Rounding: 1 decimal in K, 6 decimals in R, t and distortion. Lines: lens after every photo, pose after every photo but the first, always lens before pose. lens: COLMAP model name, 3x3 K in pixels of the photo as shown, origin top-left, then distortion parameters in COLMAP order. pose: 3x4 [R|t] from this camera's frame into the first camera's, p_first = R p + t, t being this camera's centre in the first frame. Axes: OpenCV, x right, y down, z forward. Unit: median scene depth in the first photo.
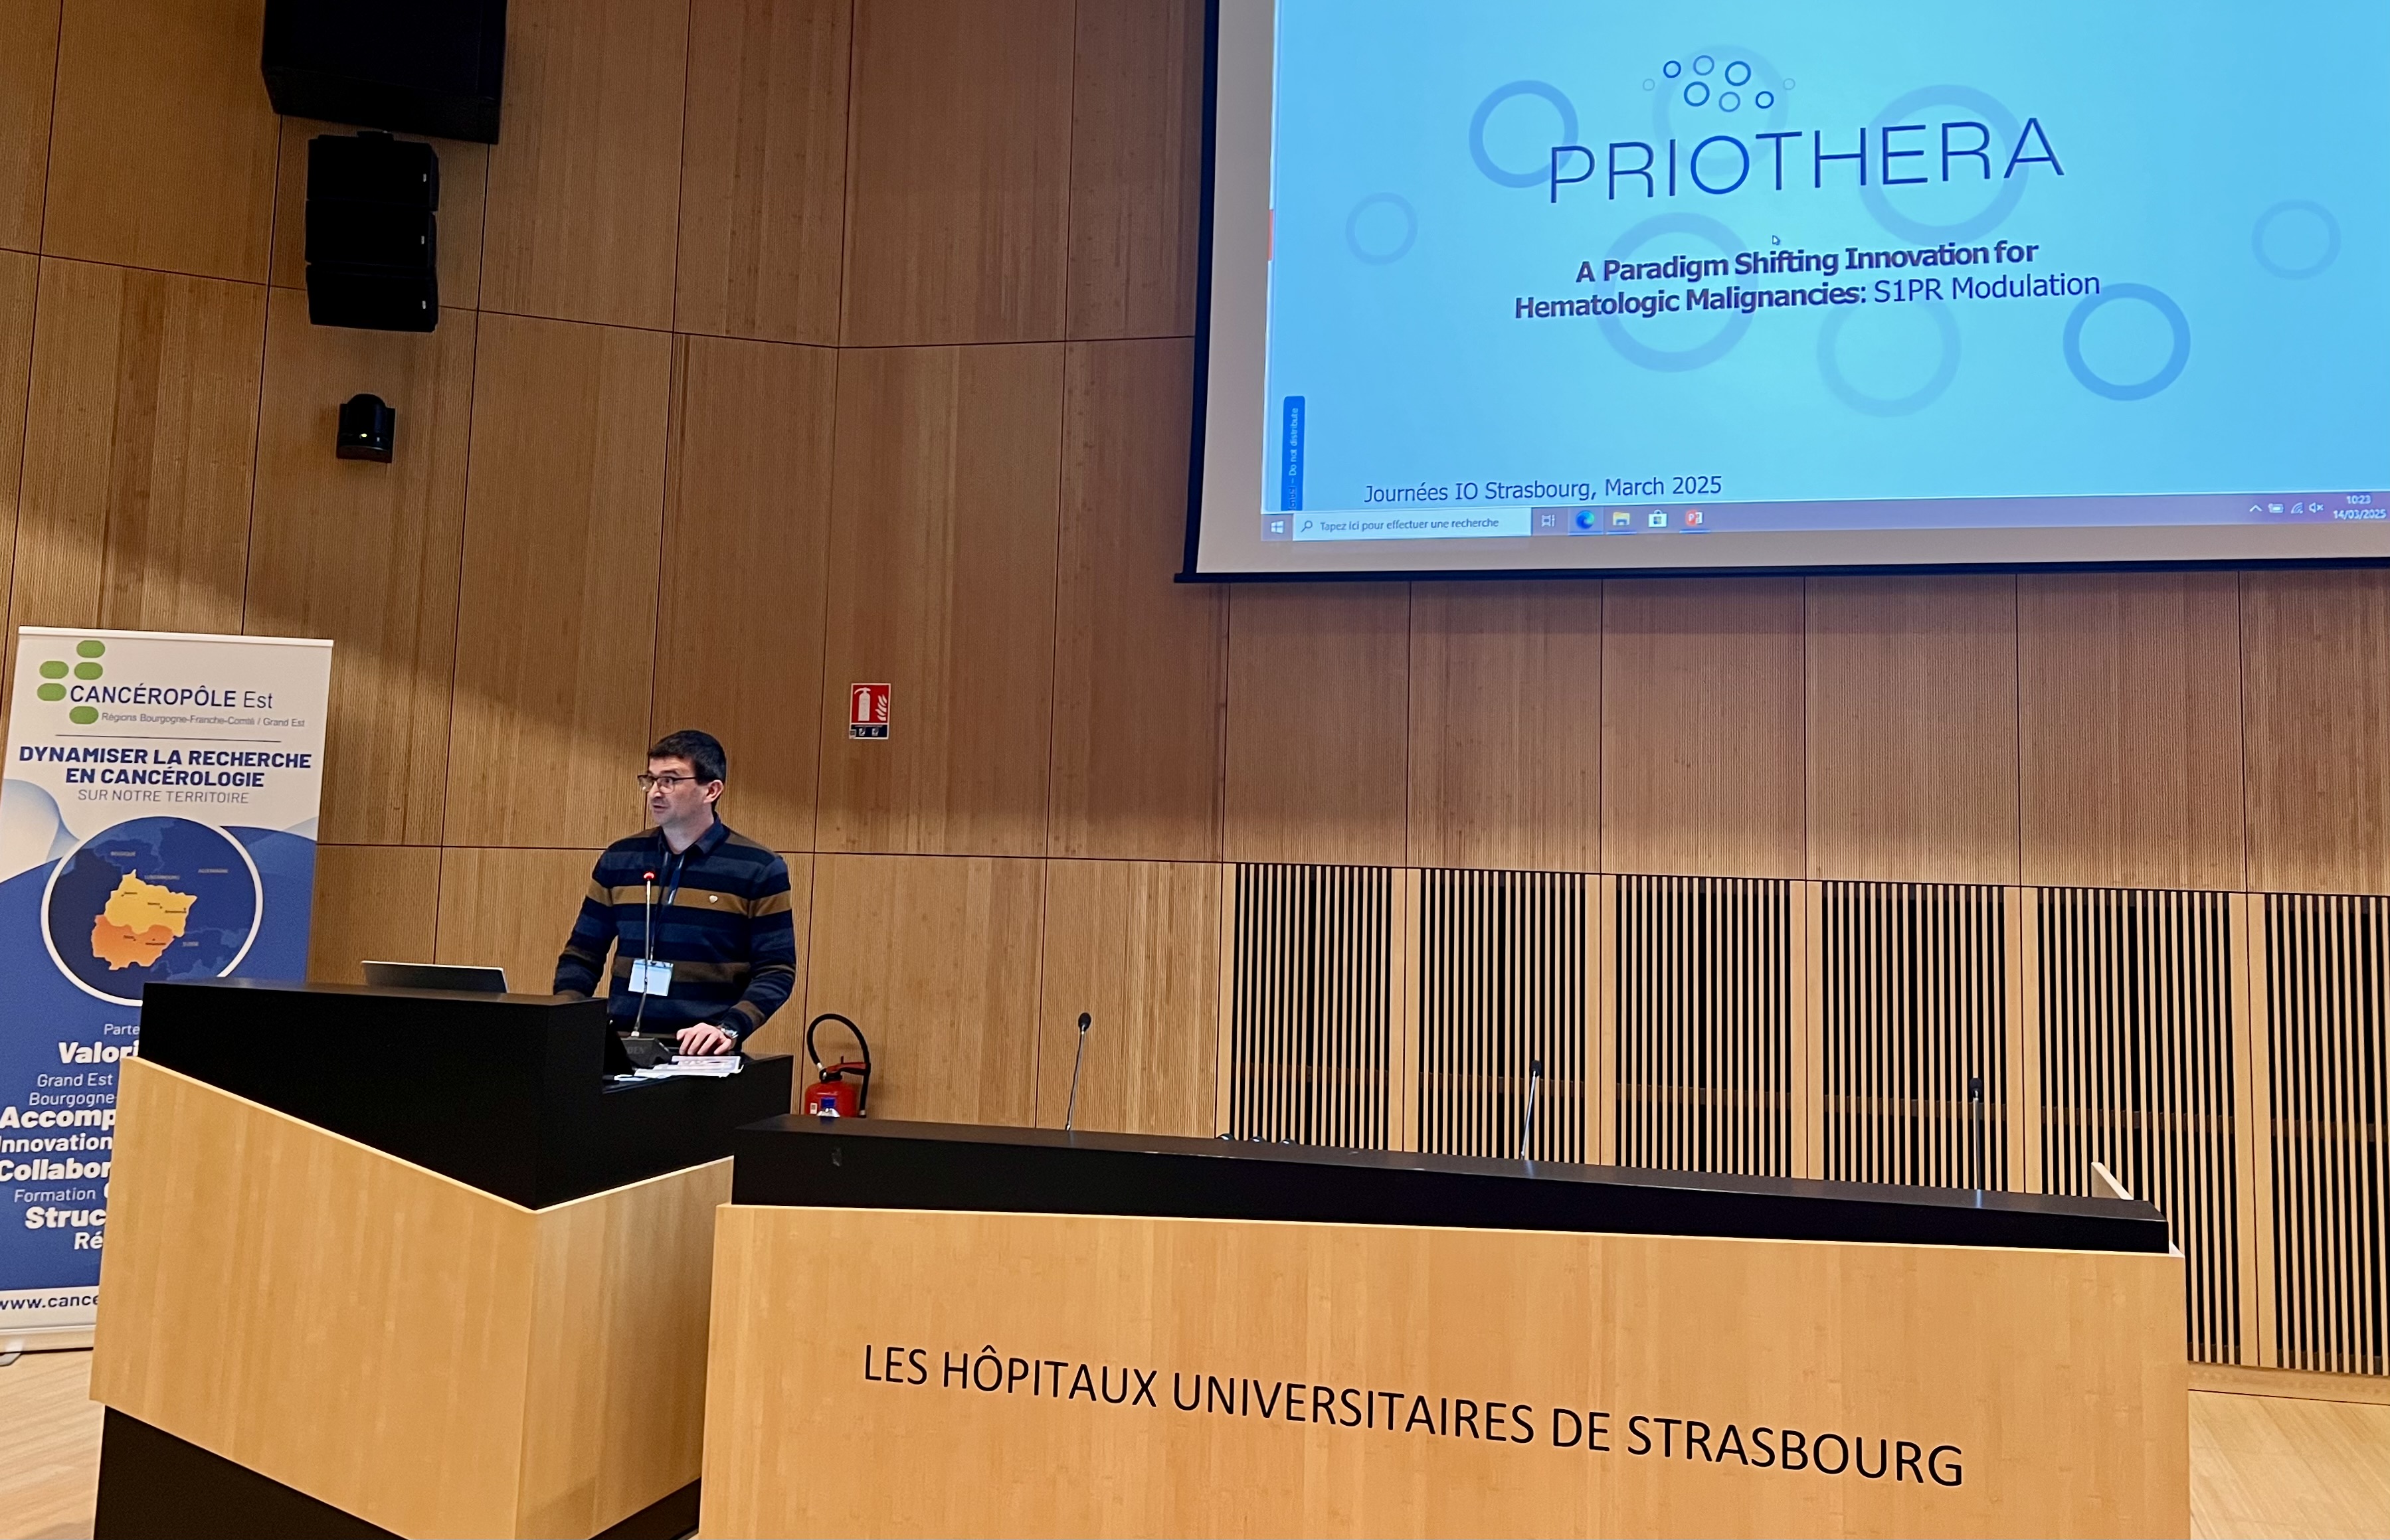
lens RADIAL K [[2005.5, 0, 1313.9], [0, 2005.5, 639.7], [0, 0, 1]] dist [0.031020, -0.020092]
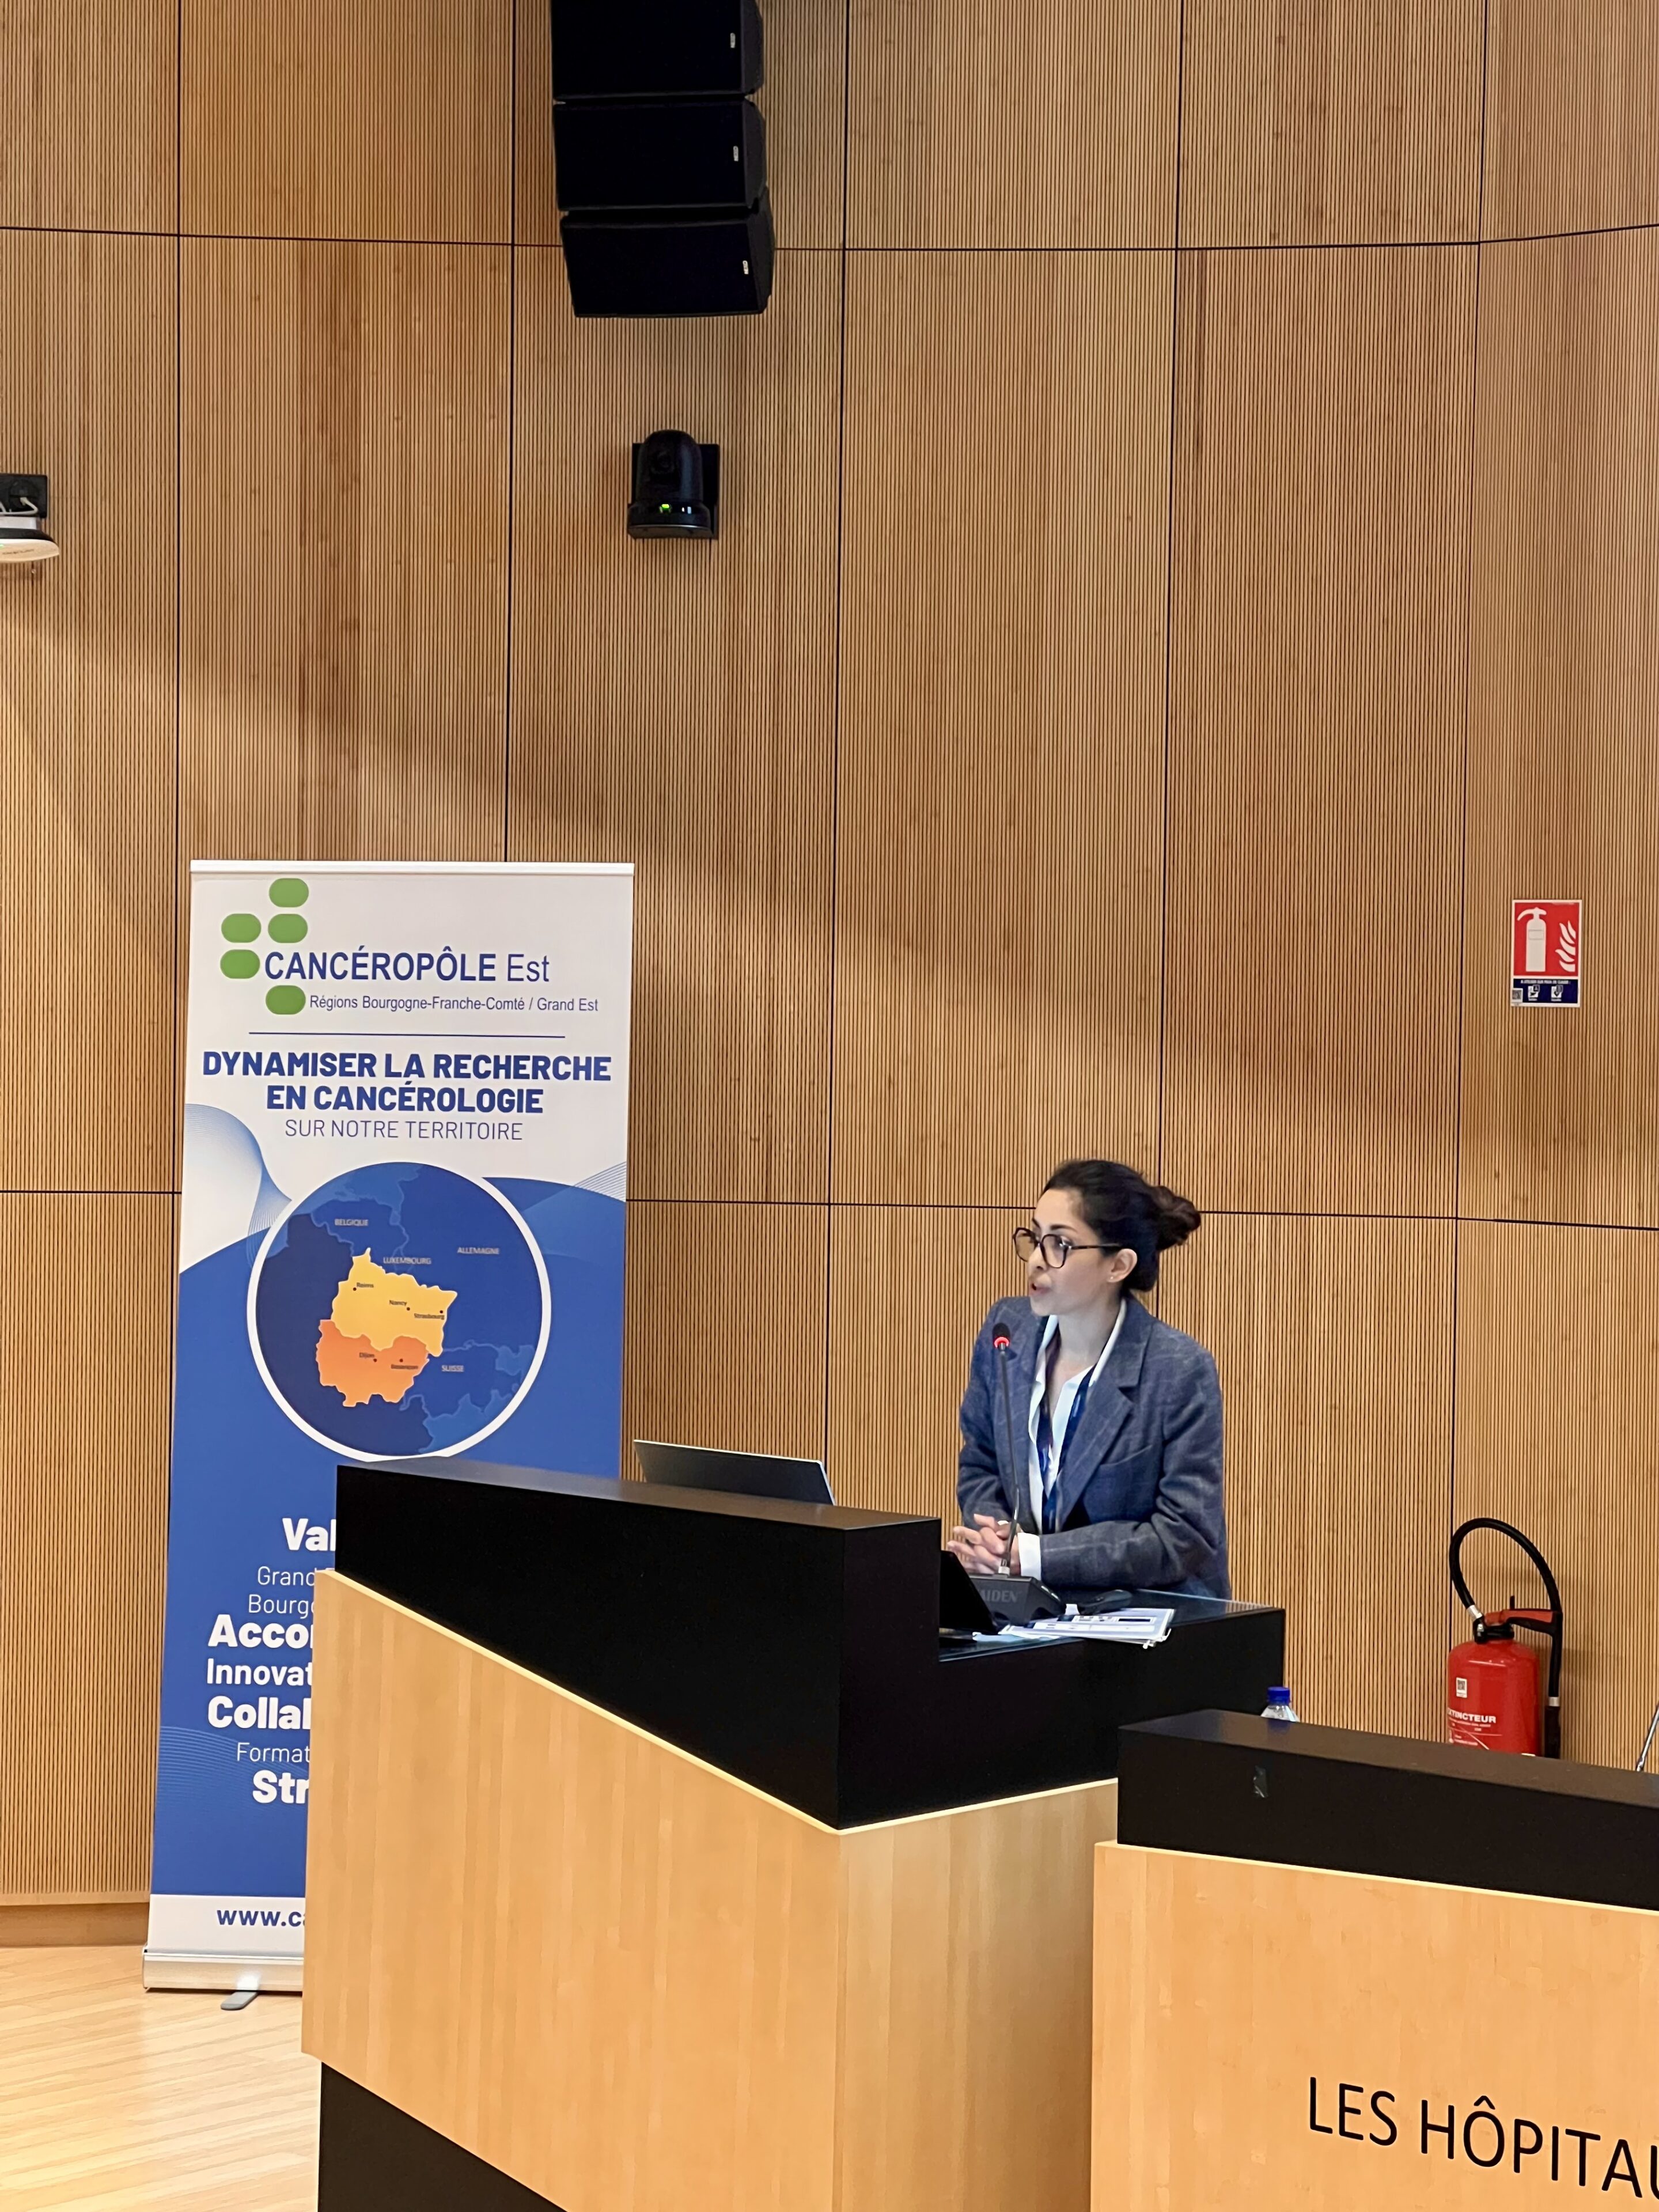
lens RADIAL K [[4868.5, 0, 826.5], [0, 4868.5, 1094.1], [0, 0, 1]] dist [0.178659, 0.000000]
pose [[0.893744, 0.001555, -0.448574, 0.212073], [0.050476, 0.993294, 0.104012, -0.080700], [0.445728, -0.115602, 0.887673, -0.259025]]
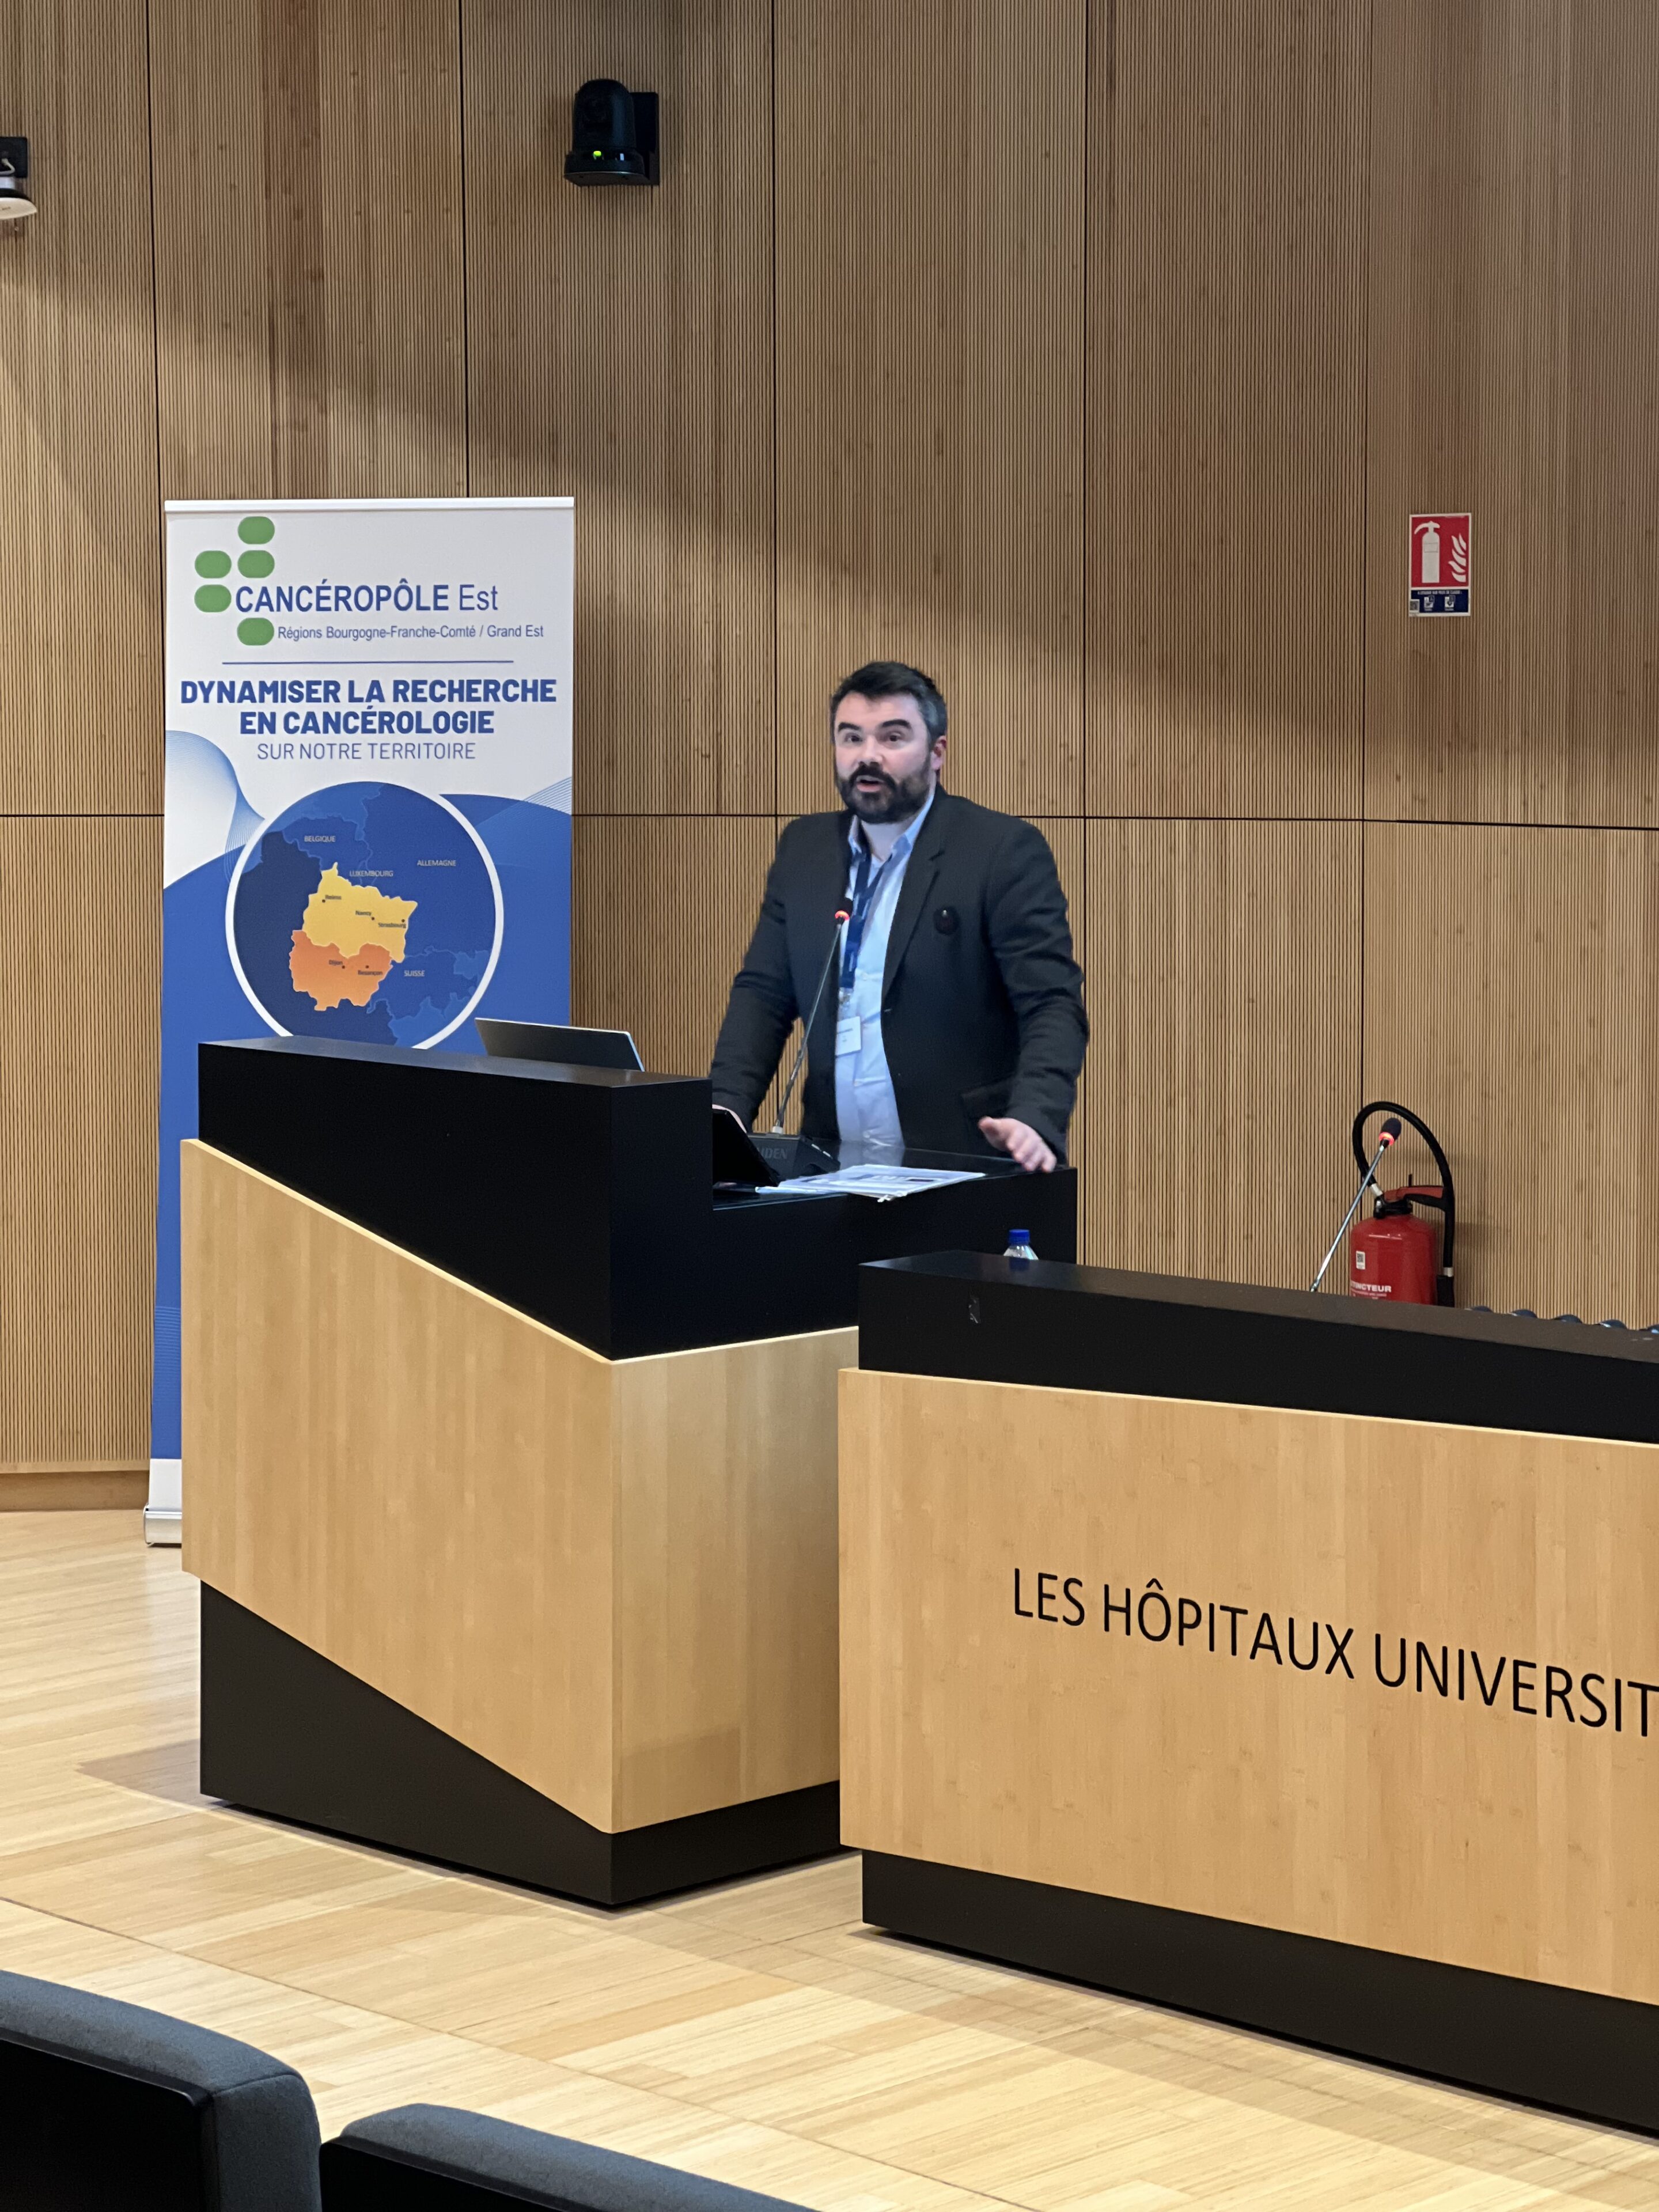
lens RADIAL K [[4868.5, 0, 855.2], [0, 4868.5, 1048.3], [0, 0, 1]] dist [0.178659, 0.000000]
pose [[0.861867, 0.016594, -0.506863, 0.372496], [0.073228, 0.984918, 0.156762, -0.064151], [0.501820, -0.172225, 0.847653, -0.281017]]
